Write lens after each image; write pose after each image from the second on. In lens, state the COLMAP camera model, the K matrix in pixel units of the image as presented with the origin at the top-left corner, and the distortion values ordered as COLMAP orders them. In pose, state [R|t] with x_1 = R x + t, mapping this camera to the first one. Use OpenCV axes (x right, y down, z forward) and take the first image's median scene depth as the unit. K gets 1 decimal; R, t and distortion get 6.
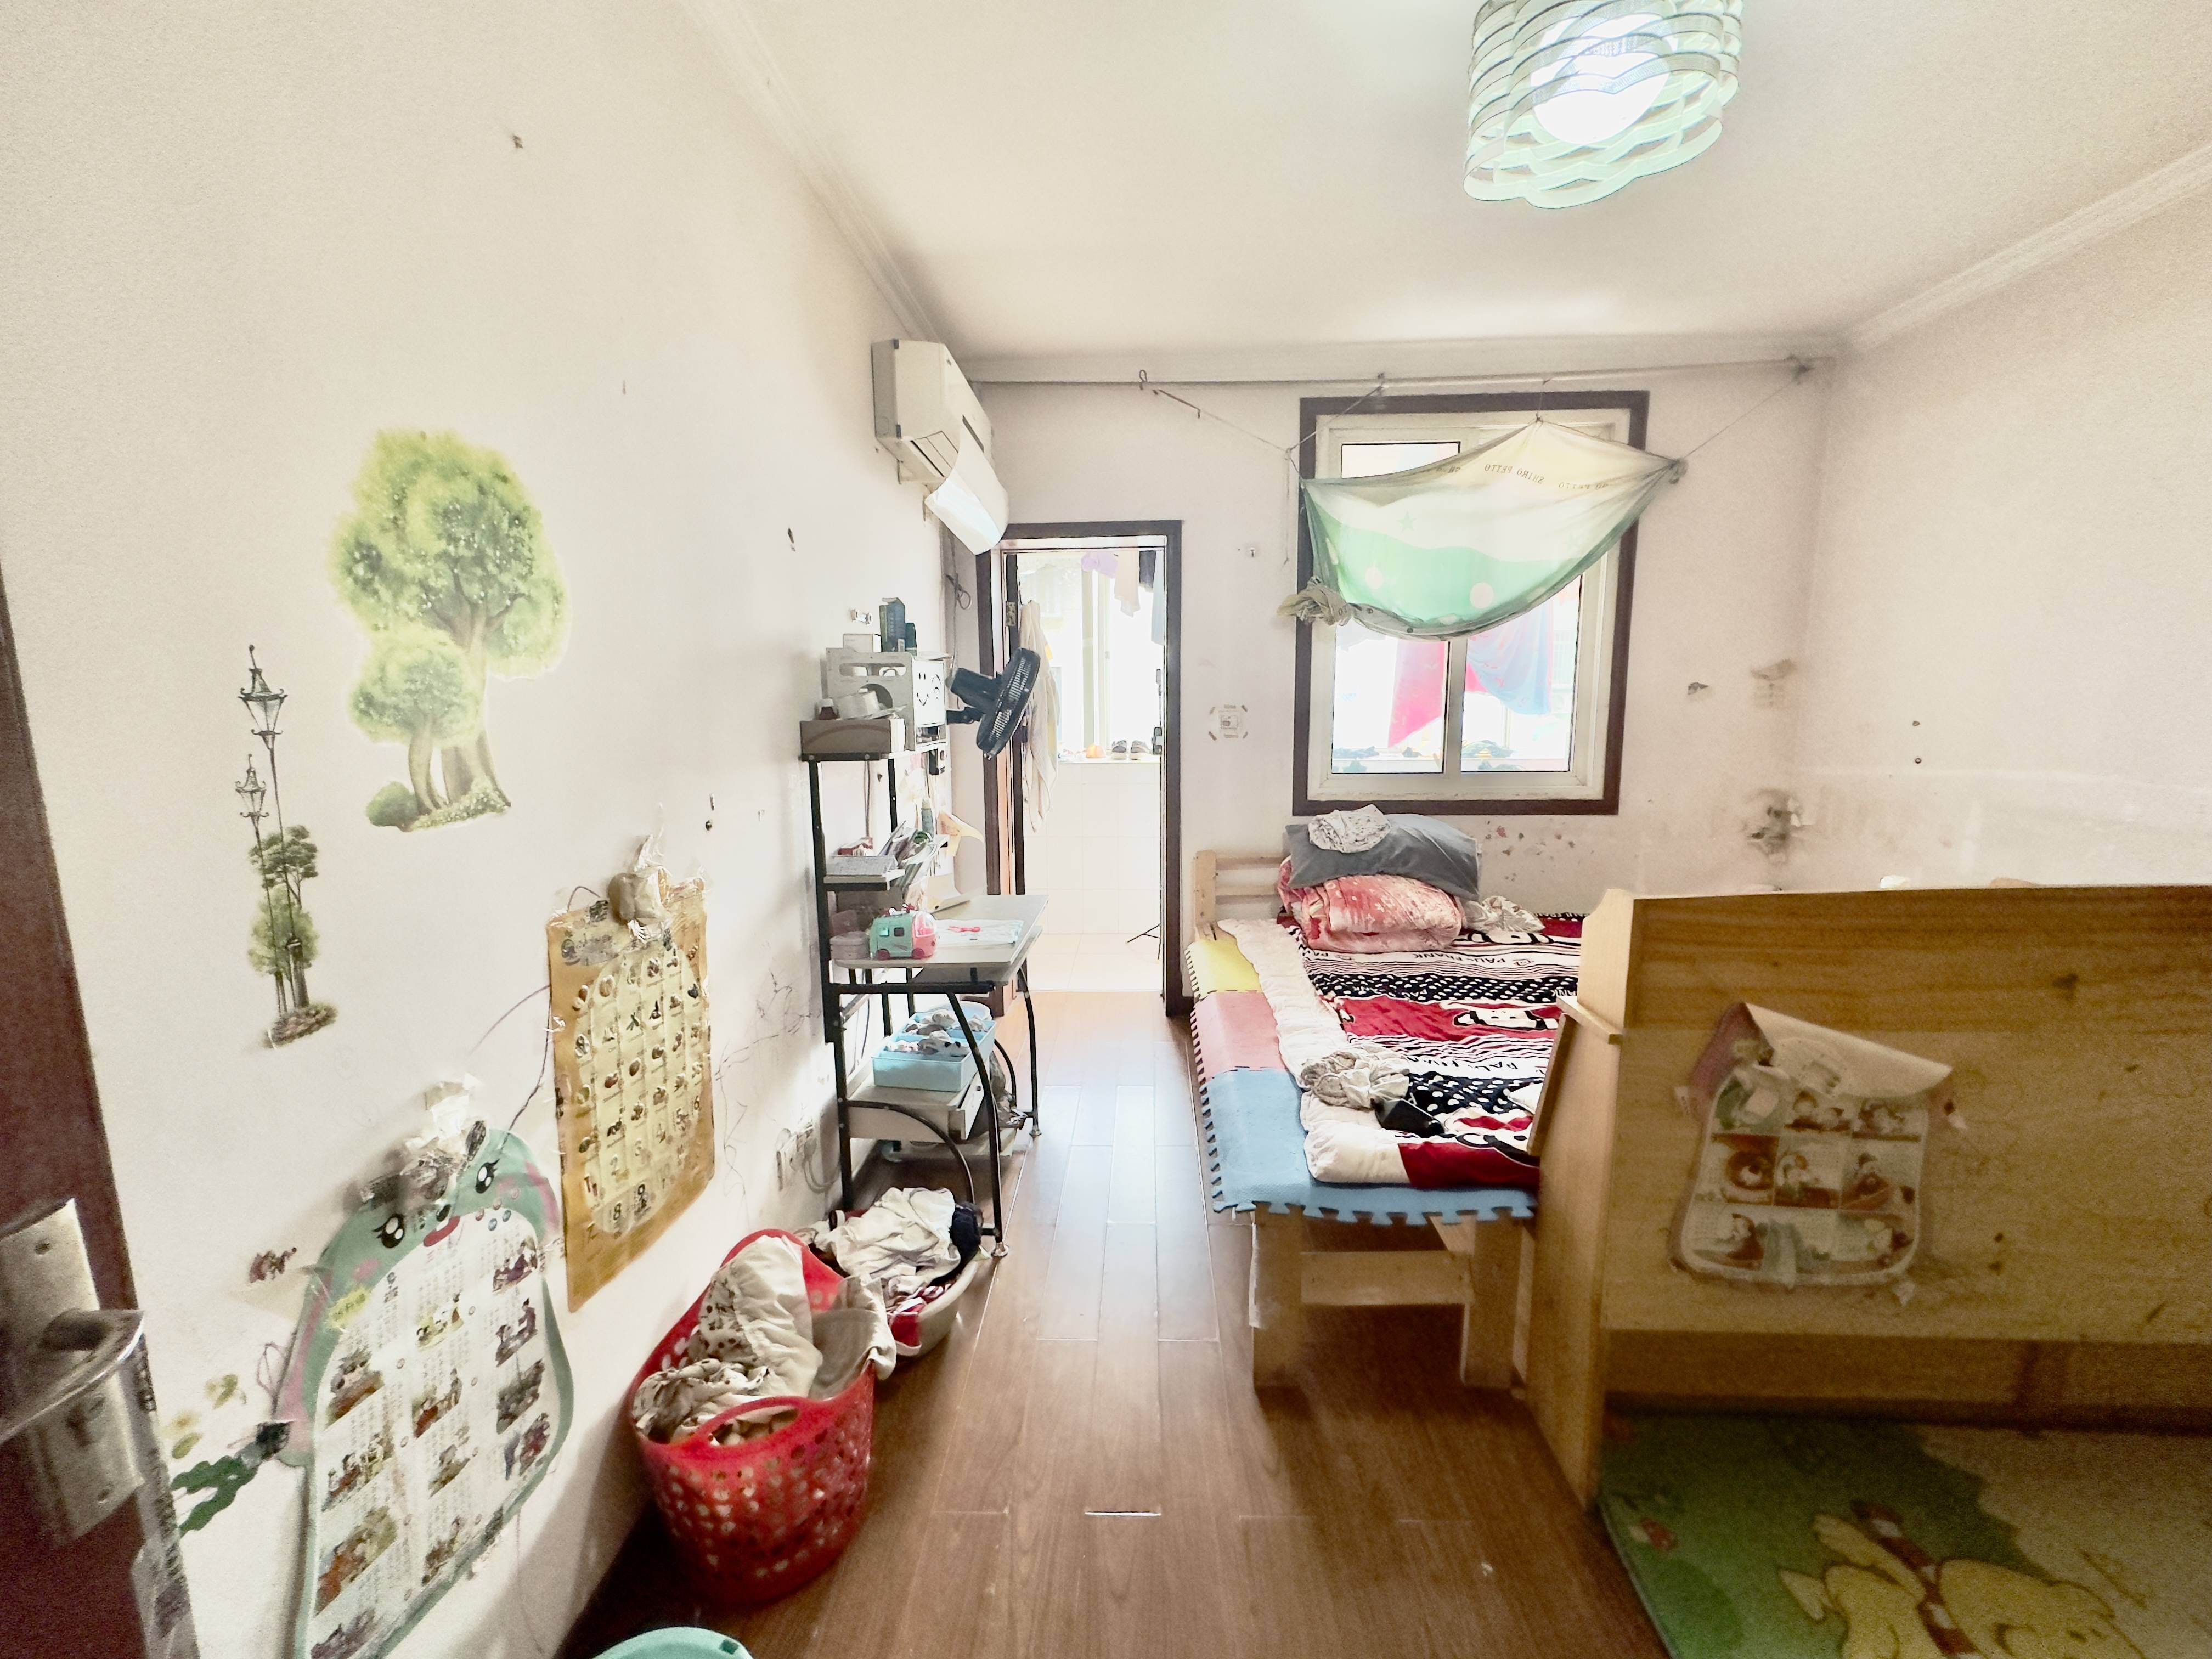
lens RADIAL K [[885.0, 0, 1105.9], [0, 885.0, 830.3], [0, 0, 1]] dist [-0.000090, -0.000013]
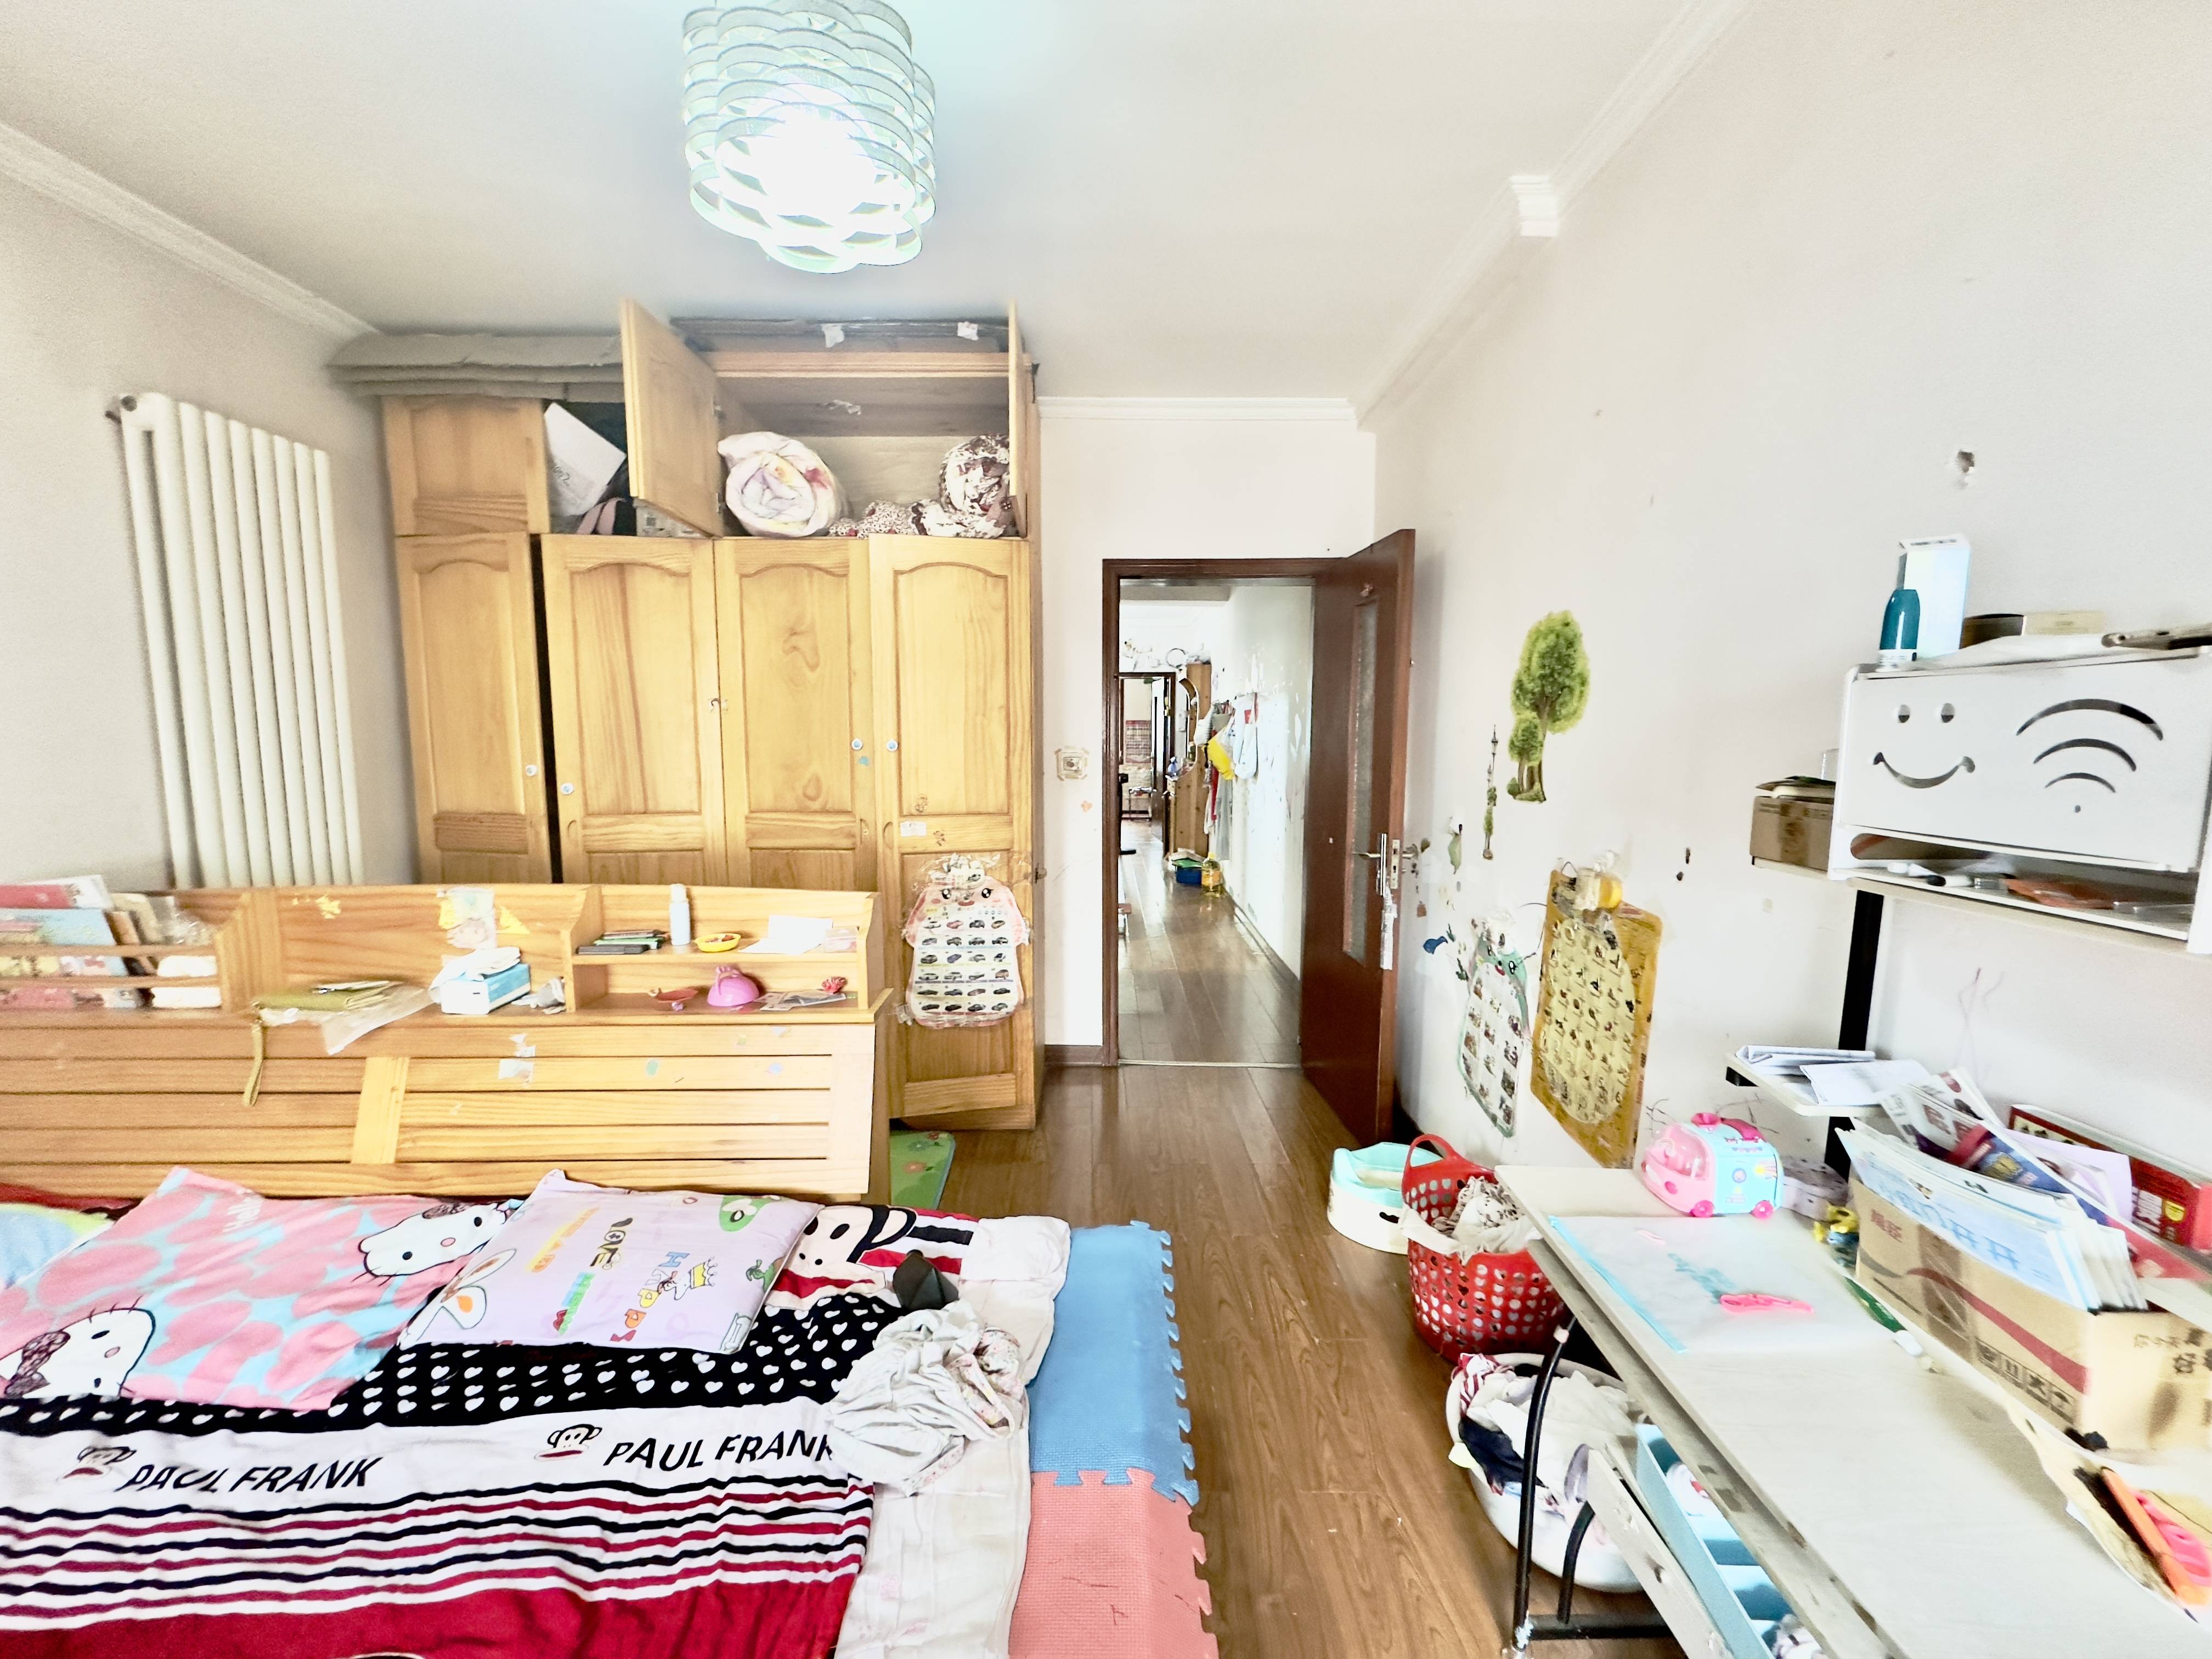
lens RADIAL K [[885.0, 0, 1108.1], [0, 885.0, 828.8], [0, 0, 1]] dist [-0.000090, -0.000013]
pose [[-0.997885, 0.015185, -0.063209, 0.293139], [-0.001882, 0.965182, 0.261574, -0.359504], [0.064980, 0.261140, -0.963111, 2.156675]]
